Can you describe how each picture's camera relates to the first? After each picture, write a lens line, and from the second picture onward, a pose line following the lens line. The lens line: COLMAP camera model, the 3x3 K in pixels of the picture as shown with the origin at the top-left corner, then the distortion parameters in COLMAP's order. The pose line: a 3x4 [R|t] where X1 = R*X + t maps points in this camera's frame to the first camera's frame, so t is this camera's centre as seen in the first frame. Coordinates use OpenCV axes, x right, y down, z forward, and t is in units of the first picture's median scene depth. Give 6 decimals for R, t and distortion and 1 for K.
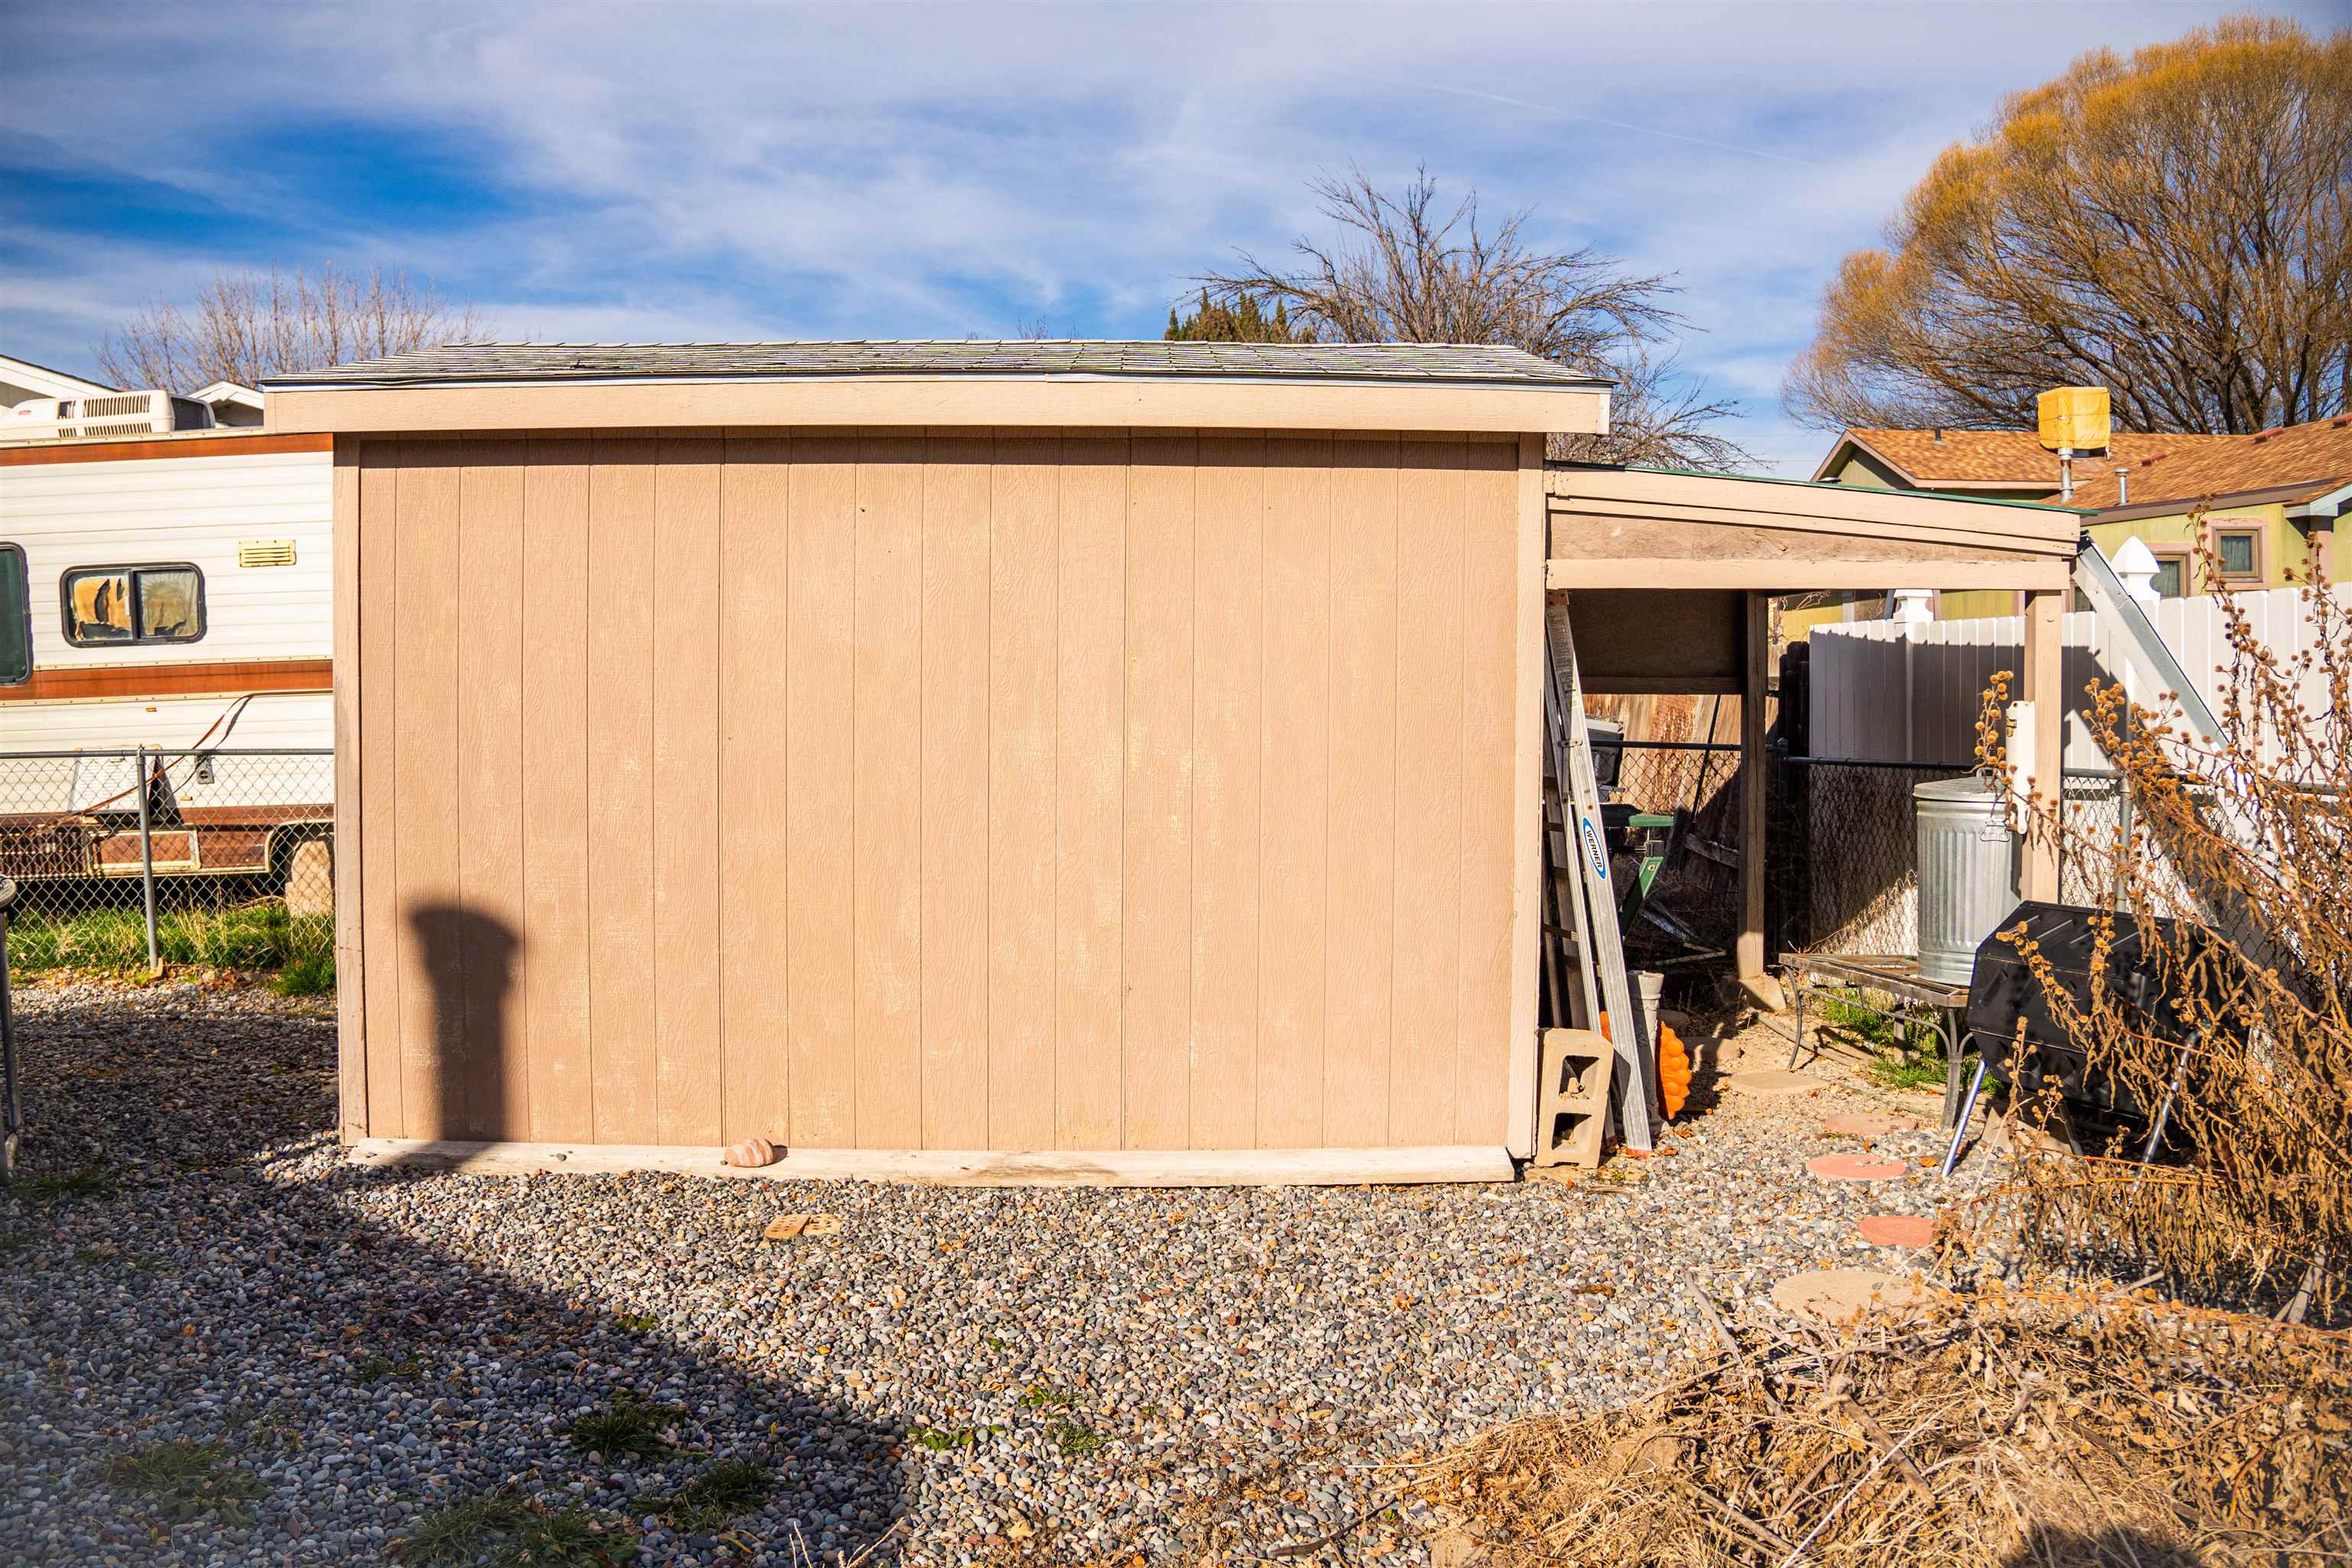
lens RADIAL K [[1930.8, 0, 1186.2], [0, 1930.8, 769.8], [0, 0, 1]] dist [-0.216258, 0.141282]
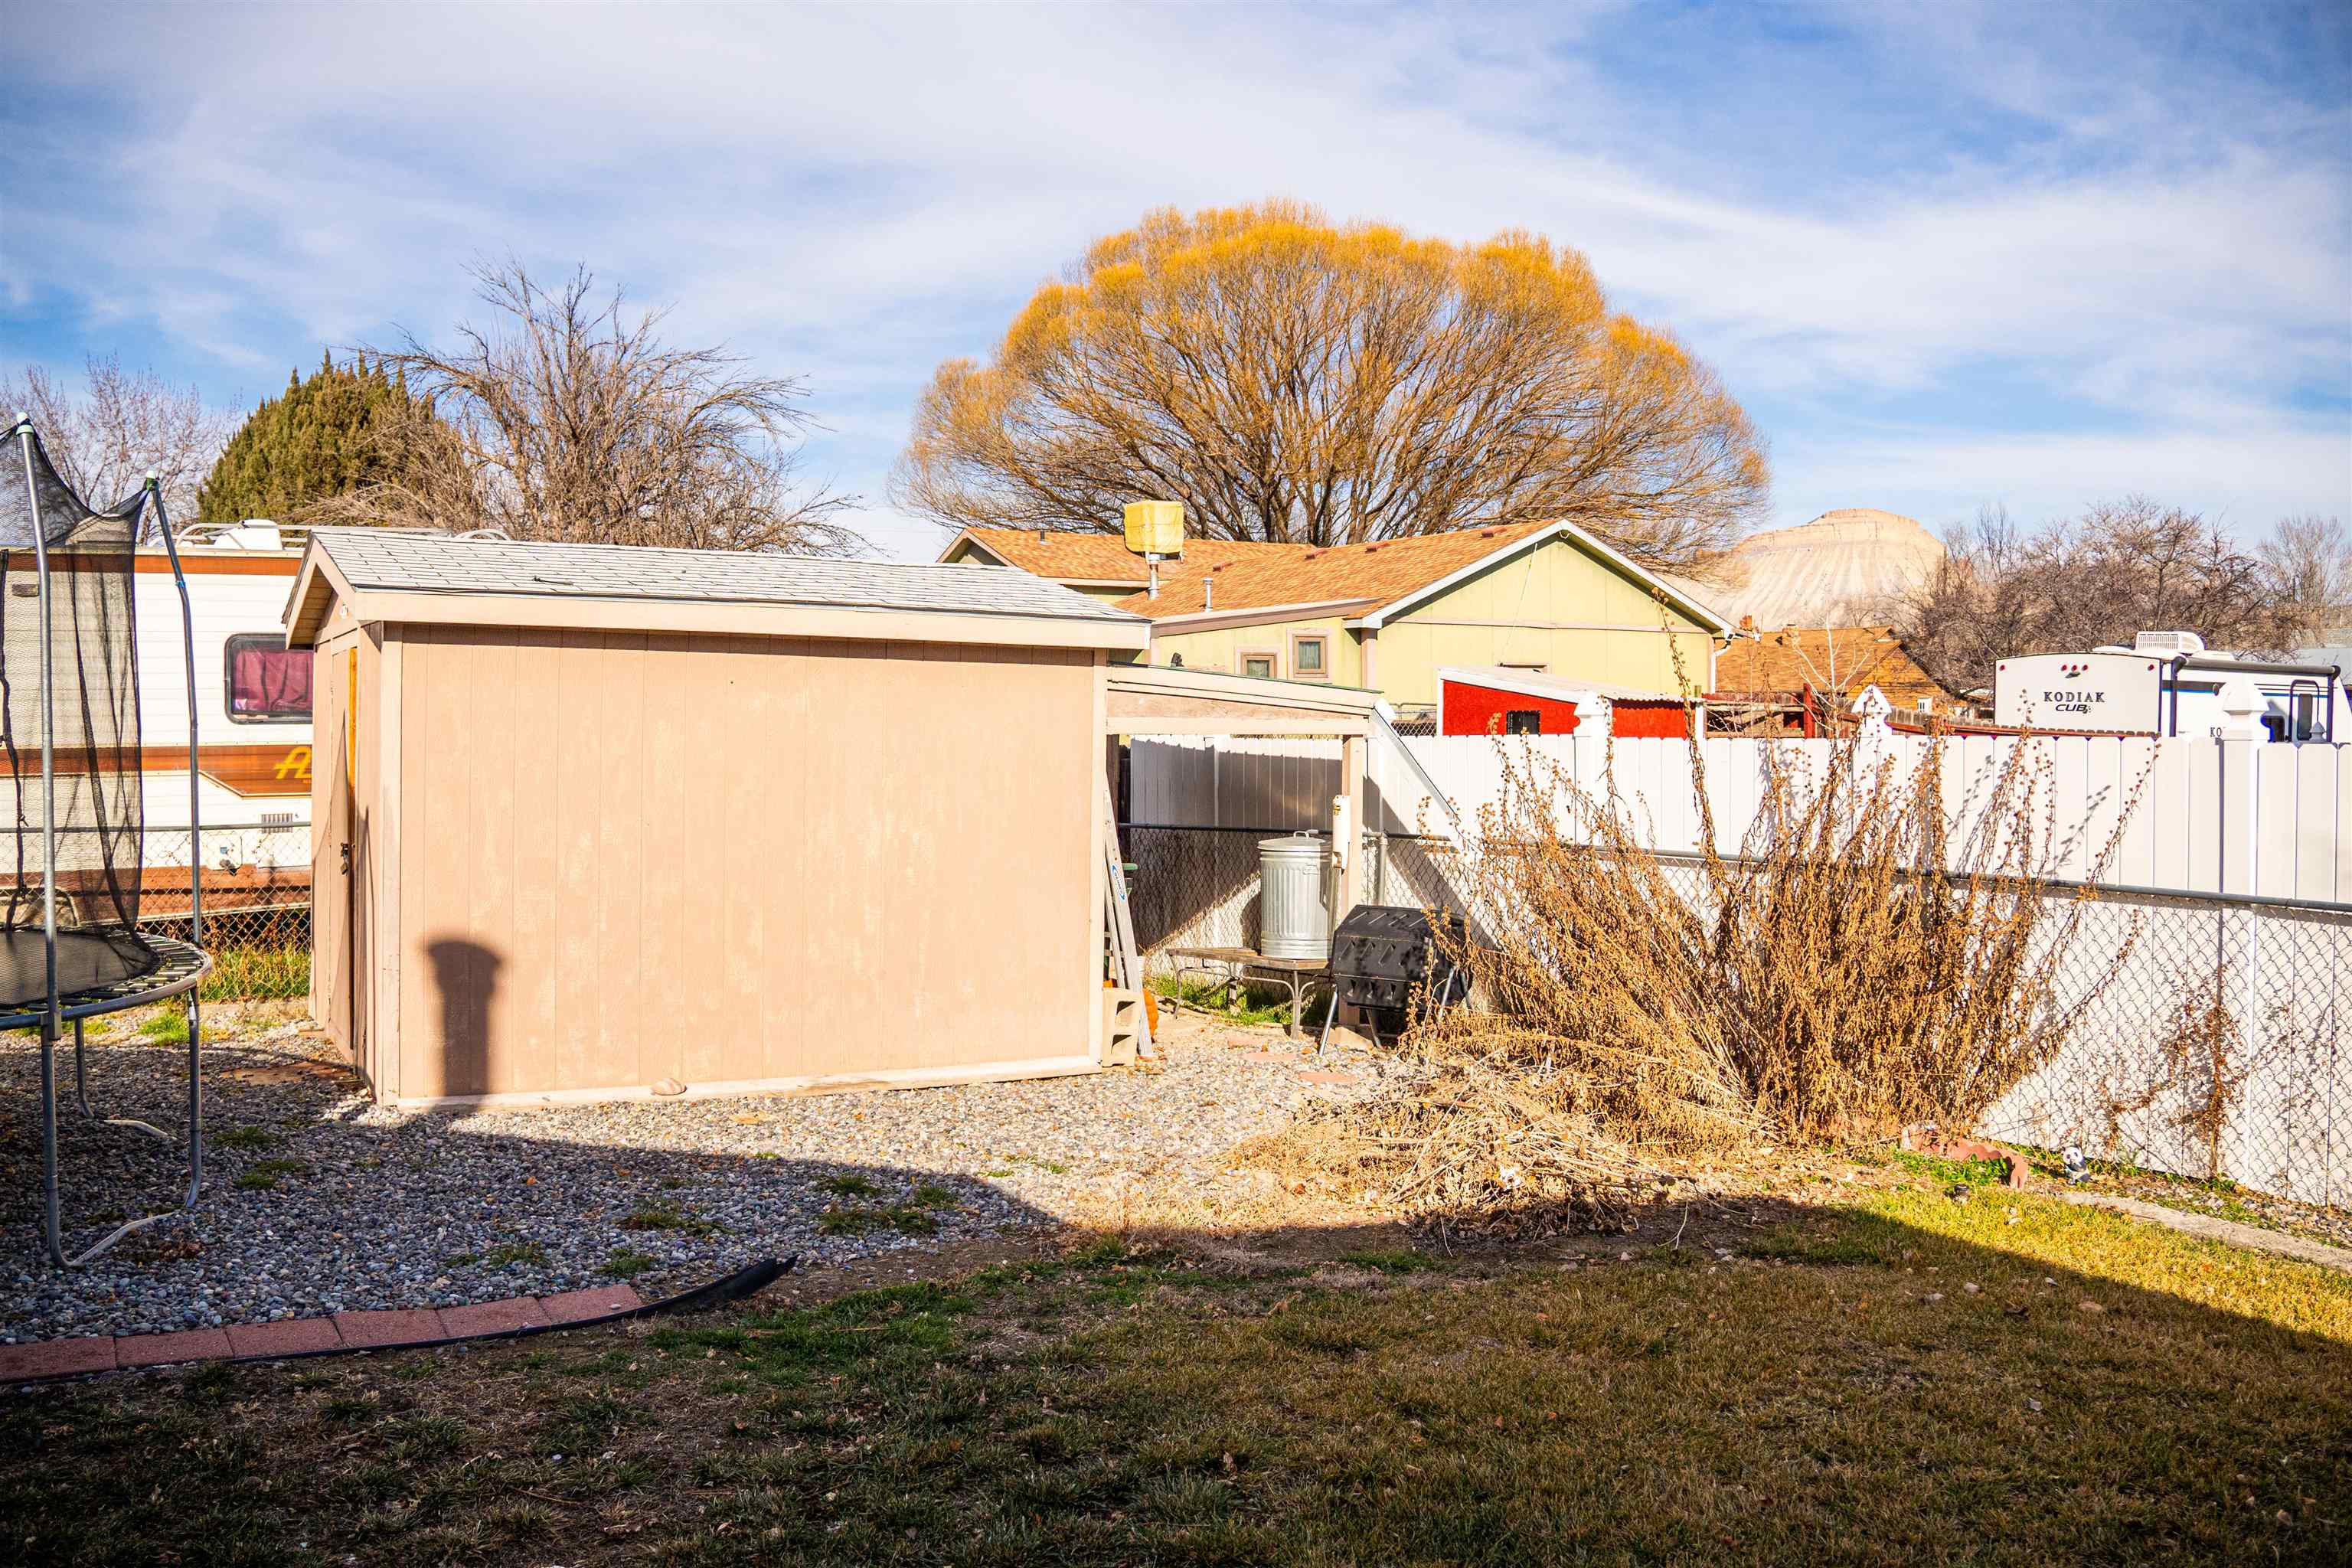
lens RADIAL K [[1883.7, 0, 1183.5], [0, 1883.7, 779.4], [0, 0, 1]] dist [-0.204438, 0.126529]
pose [[0.879671, -0.001003, 0.475582, -0.343771], [0.011901, 0.999731, -0.019905, -0.010782], [-0.475434, 0.023170, 0.879446, -0.331754]]
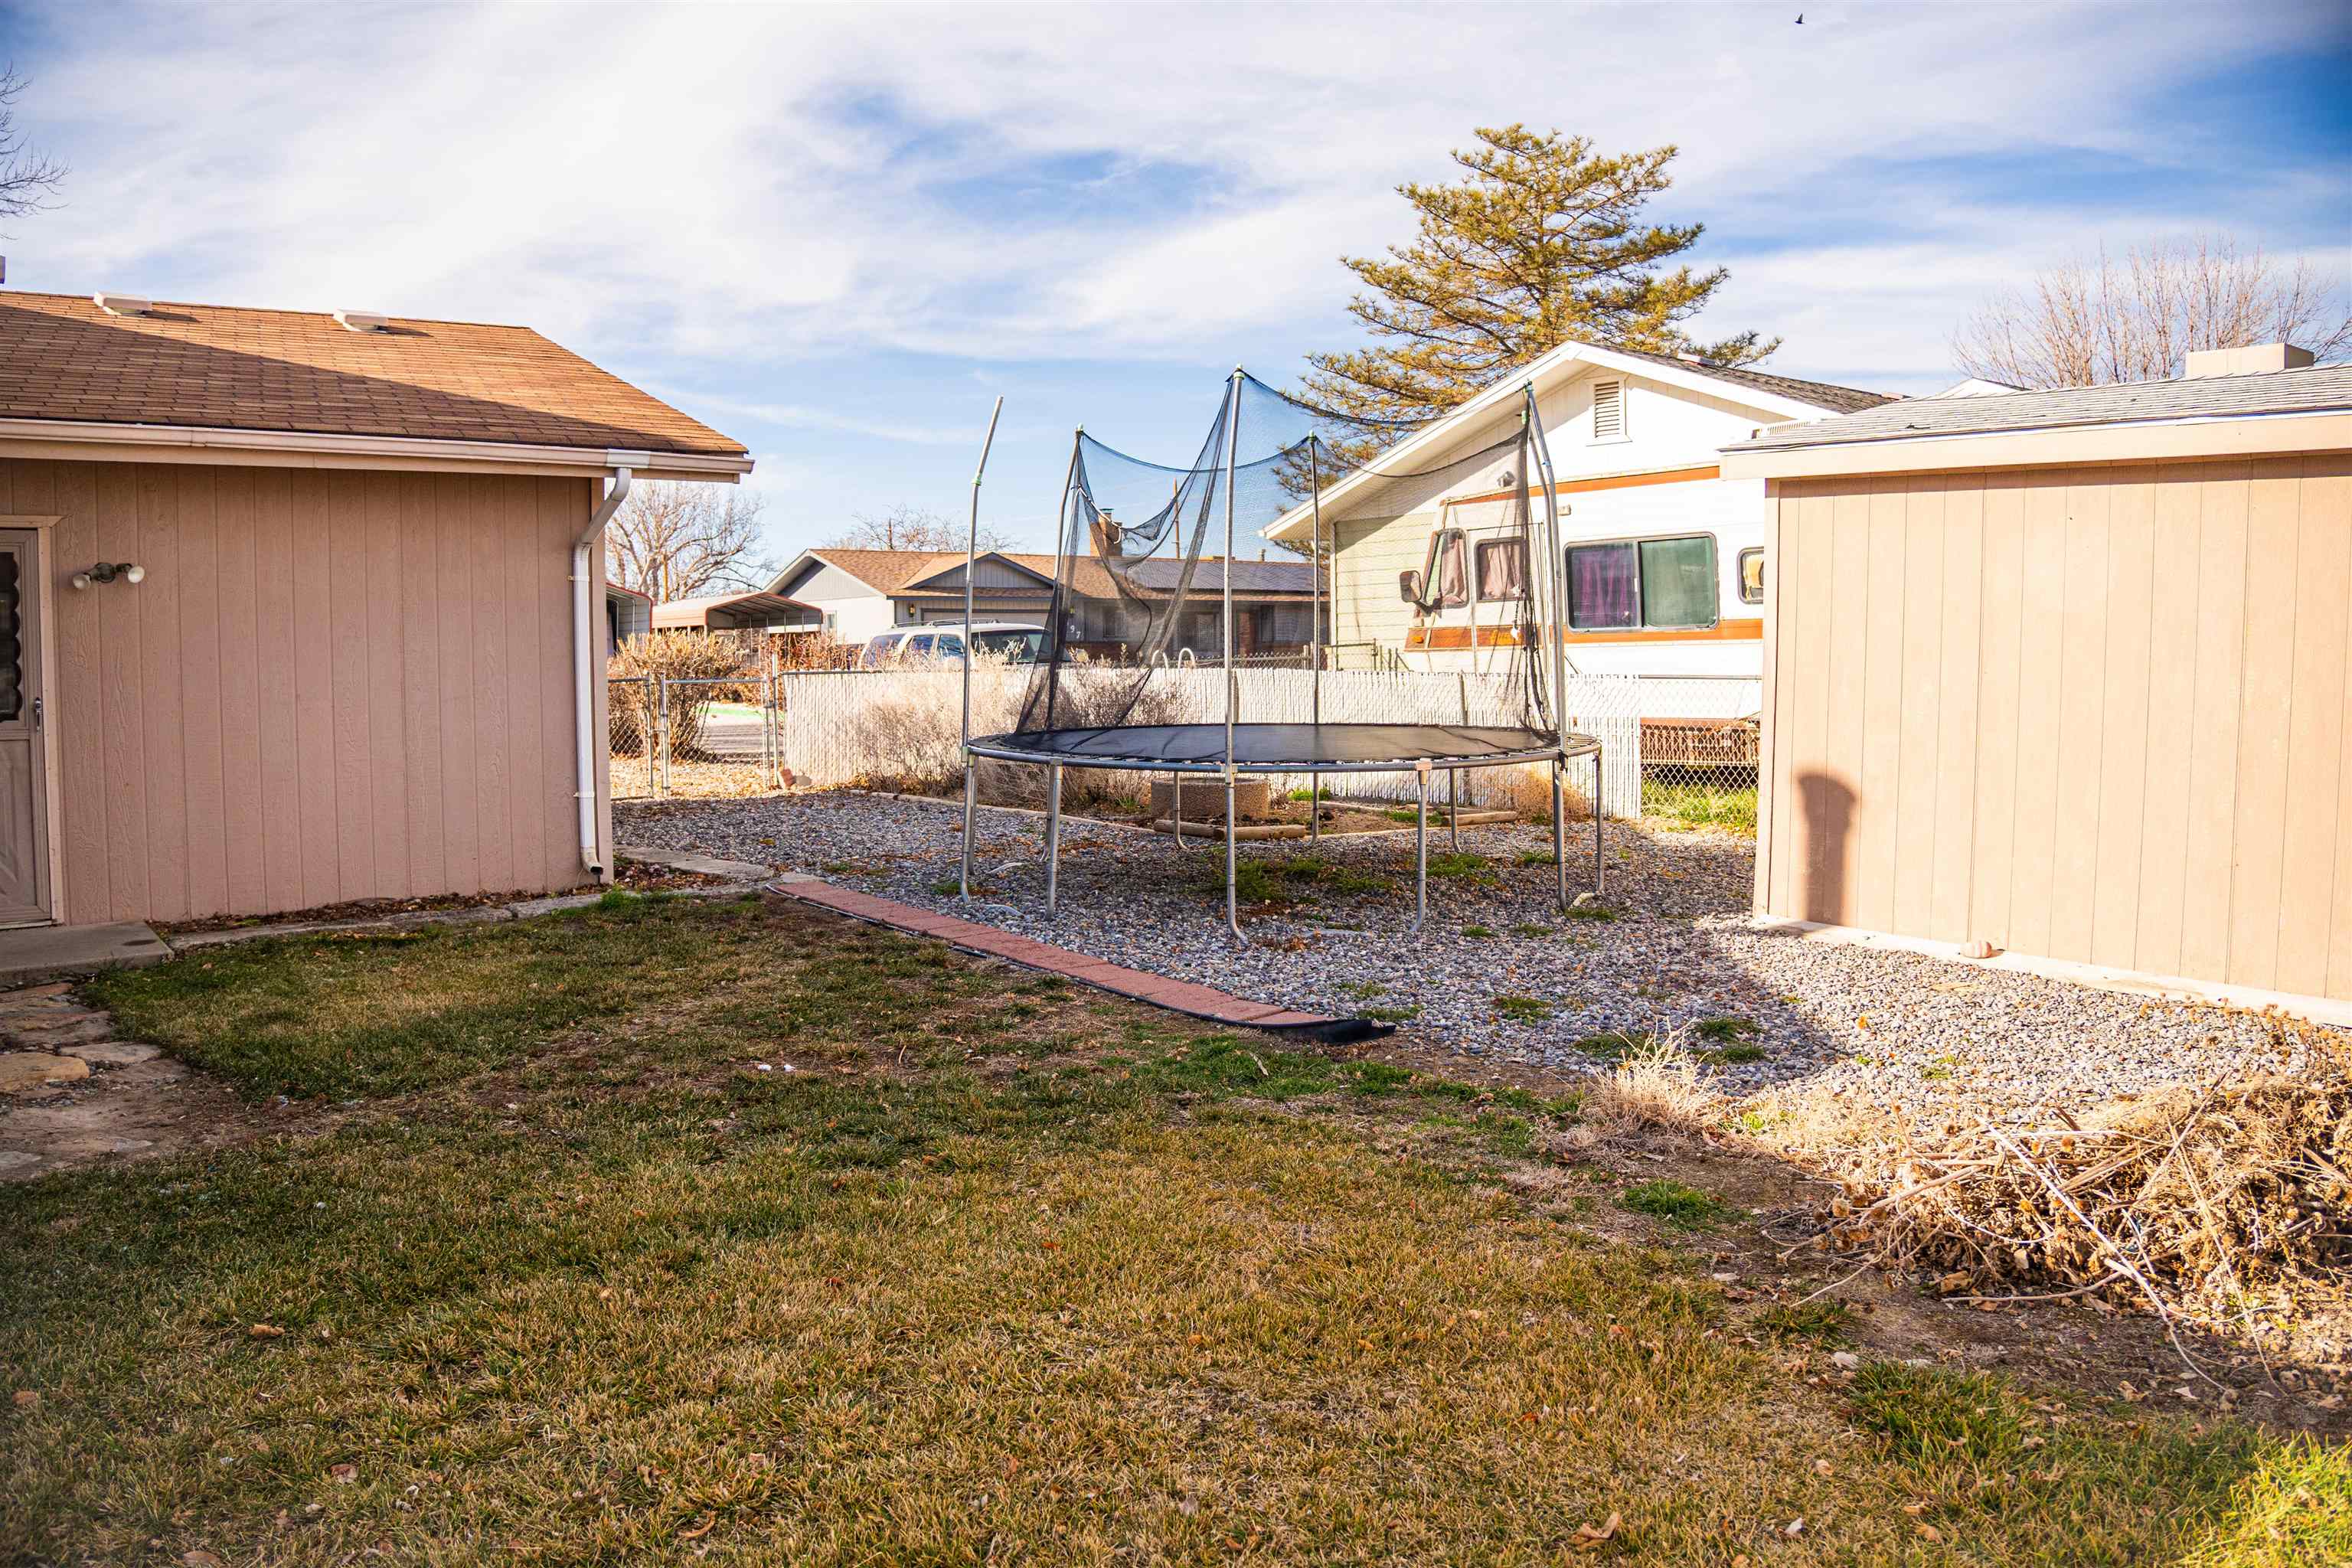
lens RADIAL K [[1883.7, 0, 1183.5], [0, 1883.7, 779.4], [0, 0, 1]] dist [-0.204438, 0.126529]
pose [[0.565584, 0.066601, -0.821997, 0.347241], [-0.037408, 0.997780, 0.055105, 0.007081], [0.823842, -0.000418, 0.566819, -0.196497]]
